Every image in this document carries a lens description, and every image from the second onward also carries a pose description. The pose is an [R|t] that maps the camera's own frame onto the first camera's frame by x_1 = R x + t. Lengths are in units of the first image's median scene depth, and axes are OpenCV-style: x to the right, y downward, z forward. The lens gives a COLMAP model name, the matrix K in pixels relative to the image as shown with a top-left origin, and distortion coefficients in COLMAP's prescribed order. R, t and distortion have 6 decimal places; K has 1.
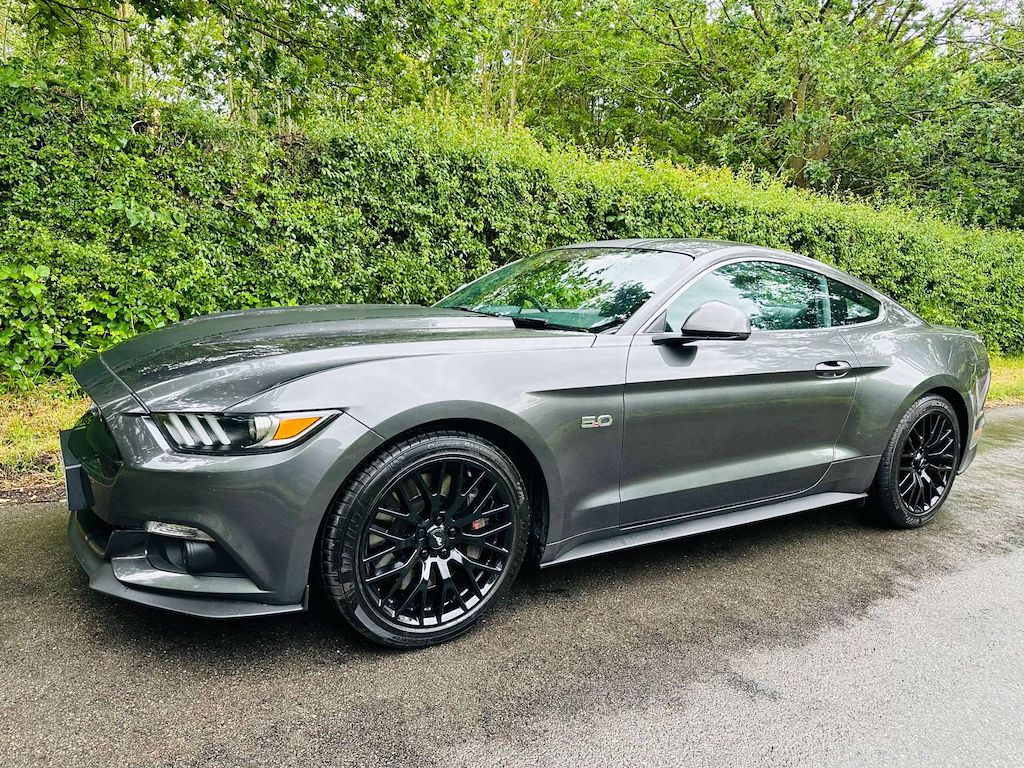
lens RADIAL K [[757.3, 0, 512.0], [0, 757.3, 384.0], [0, 0, 1]] dist [0.124495, -0.198315]
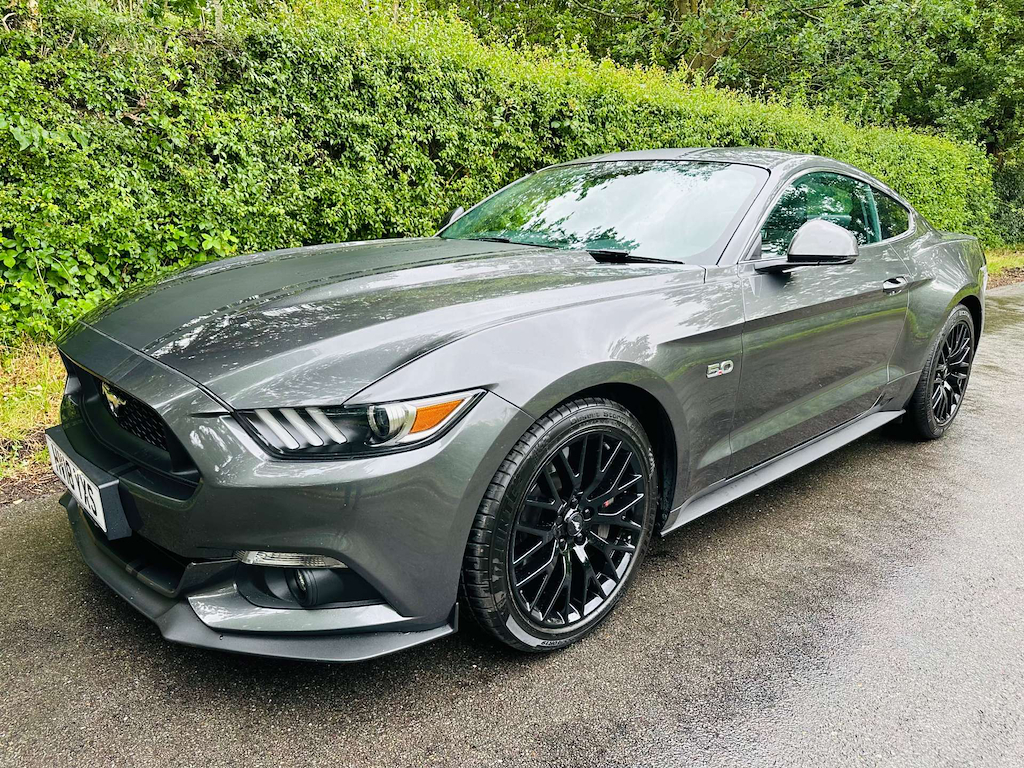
lens RADIAL K [[762.4, 0, 512.0], [0, 762.4, 384.0], [0, 0, 1]] dist [0.012295, -0.010521]
pose [[0.981765, -0.079287, 0.172777, -0.135241], [0.058569, 0.990815, 0.121881, -0.026475], [-0.180854, -0.109539, 0.977391, 0.089473]]
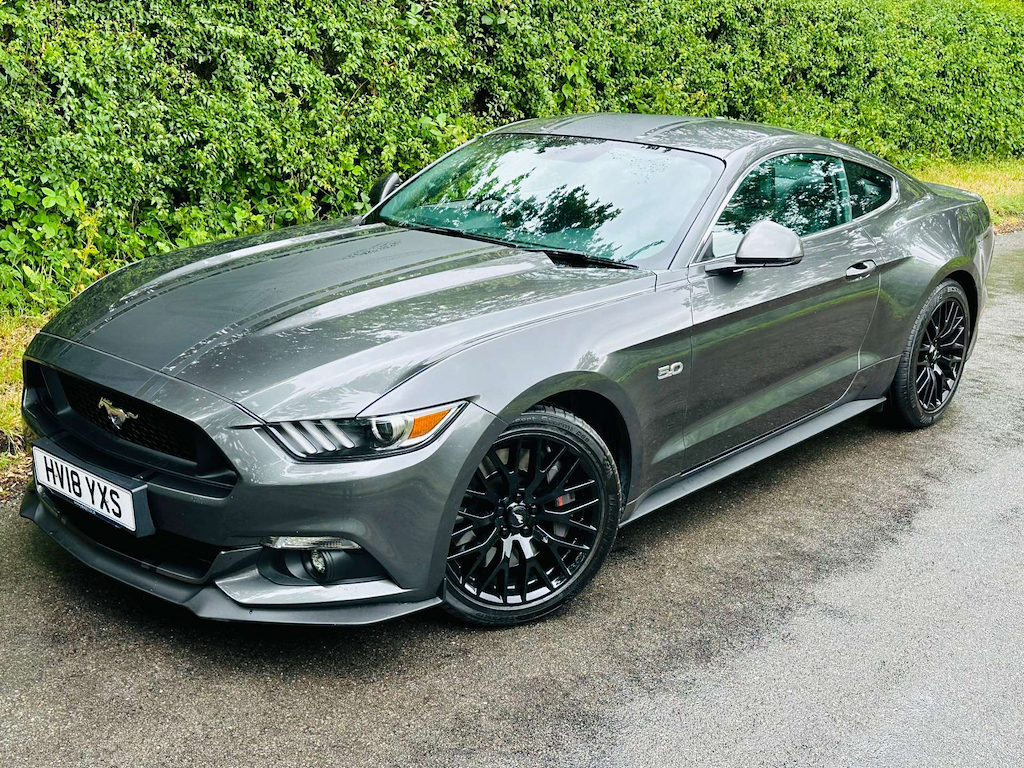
lens RADIAL K [[1276.8, 0, 524.4], [0, 1276.8, 388.8], [0, 0, 1]] dist [0.201842, -0.352516]
pose [[0.958301, -0.104738, 0.265874, -0.235419], [0.062777, 0.984841, 0.161700, -0.095254], [-0.278780, -0.138266, 0.950350, -0.221979]]
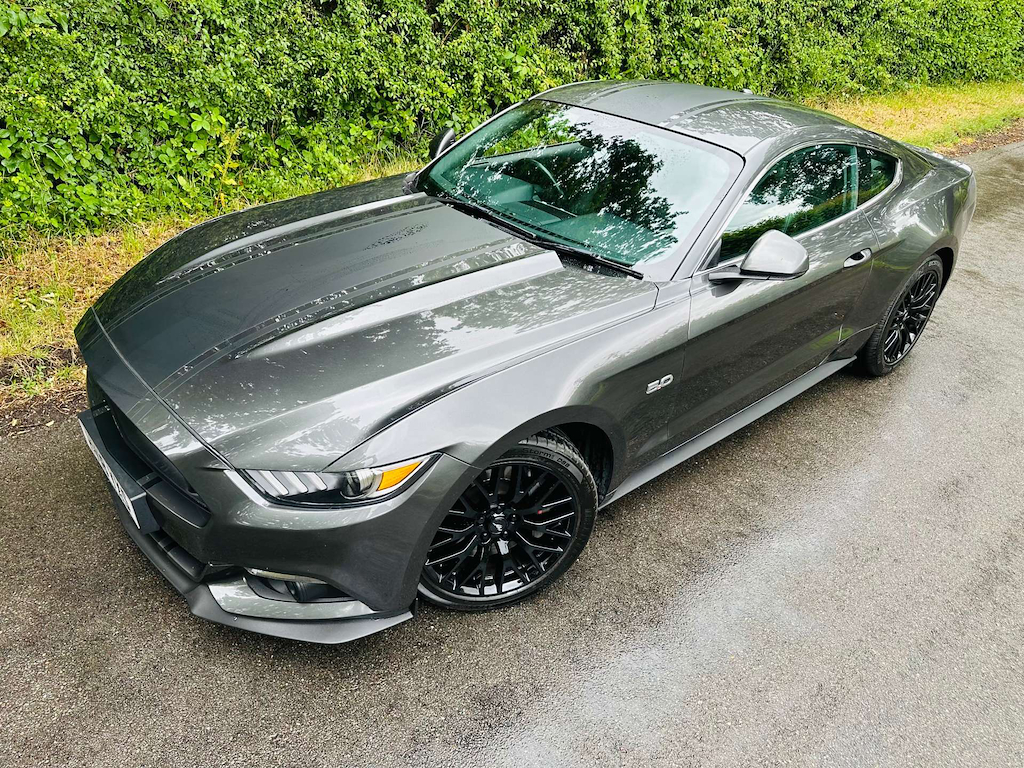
lens RADIAL K [[762.4, 0, 506.8], [0, 762.4, 384.5], [0, 0, 1]] dist [0.061292, -0.069809]
pose [[0.988448, -0.074953, 0.131727, -0.105867], [0.015541, 0.914695, 0.403846, -0.173316], [-0.150760, -0.397134, 0.905293, 0.062823]]
